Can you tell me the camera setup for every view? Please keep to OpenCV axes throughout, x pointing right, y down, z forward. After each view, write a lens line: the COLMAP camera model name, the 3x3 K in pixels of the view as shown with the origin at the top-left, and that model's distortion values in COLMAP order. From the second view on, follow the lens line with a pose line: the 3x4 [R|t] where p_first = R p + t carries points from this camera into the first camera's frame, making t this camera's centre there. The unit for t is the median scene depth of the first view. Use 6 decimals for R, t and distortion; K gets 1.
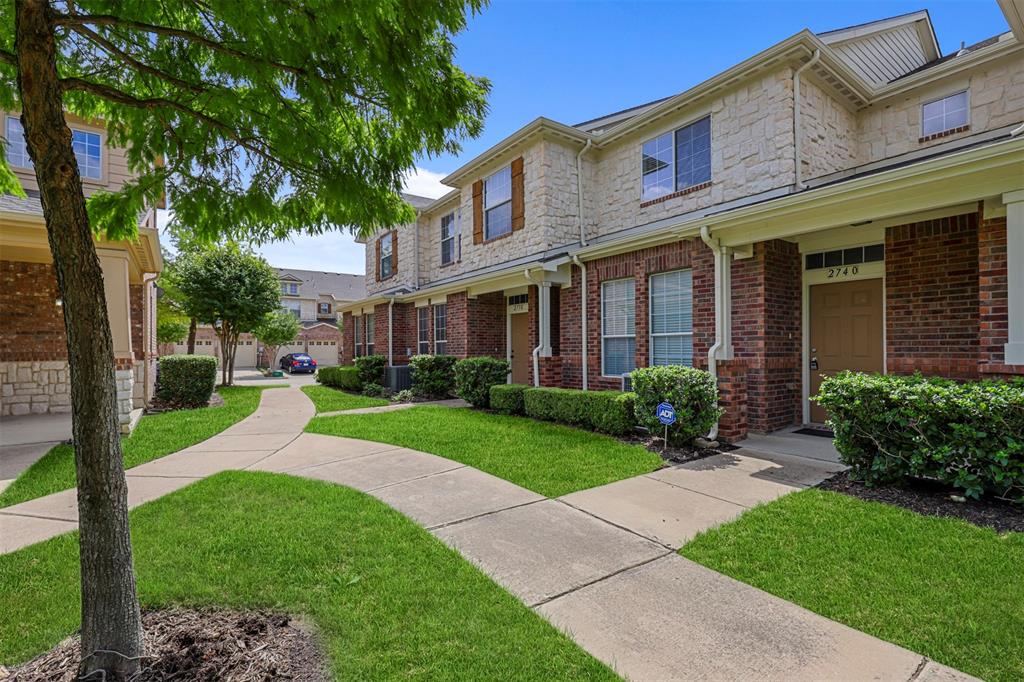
lens RADIAL K [[463.1, 0, 511.5], [0, 463.1, 345.9], [0, 0, 1]] dist [0.003042, -0.000618]
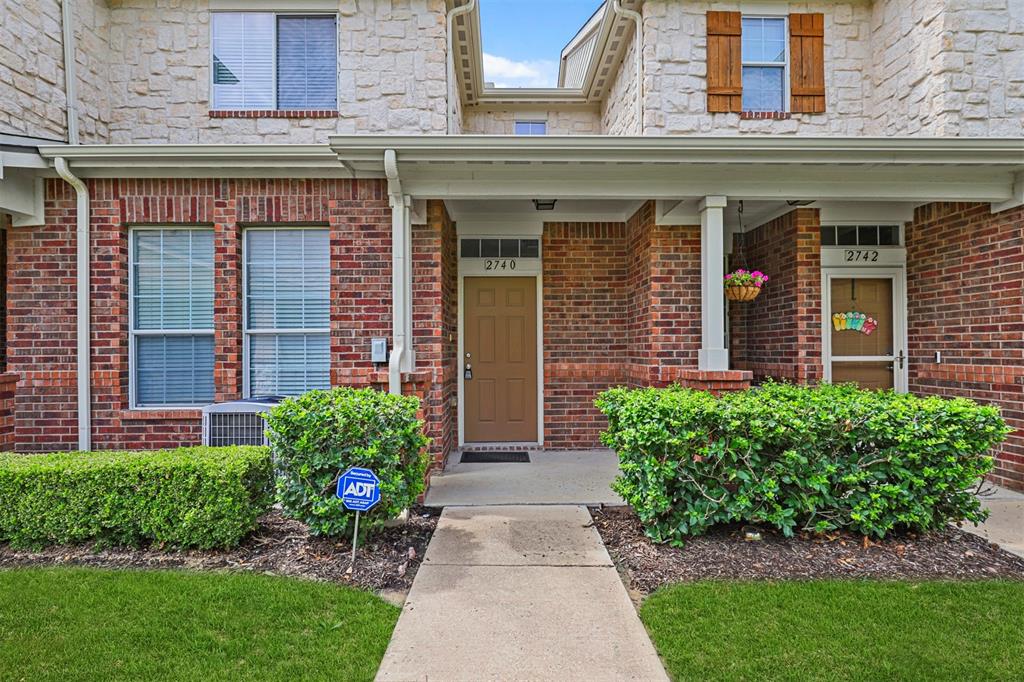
lens RADIAL K [[463.1, 0, 511.5], [0, 463.1, 345.9], [0, 0, 1]] dist [0.003042, -0.000618]
pose [[0.567792, 0.005626, 0.823153, 0.013697], [-0.002176, 0.999983, -0.005334, -0.003500], [-0.823169, 0.001237, 0.567795, 0.446498]]
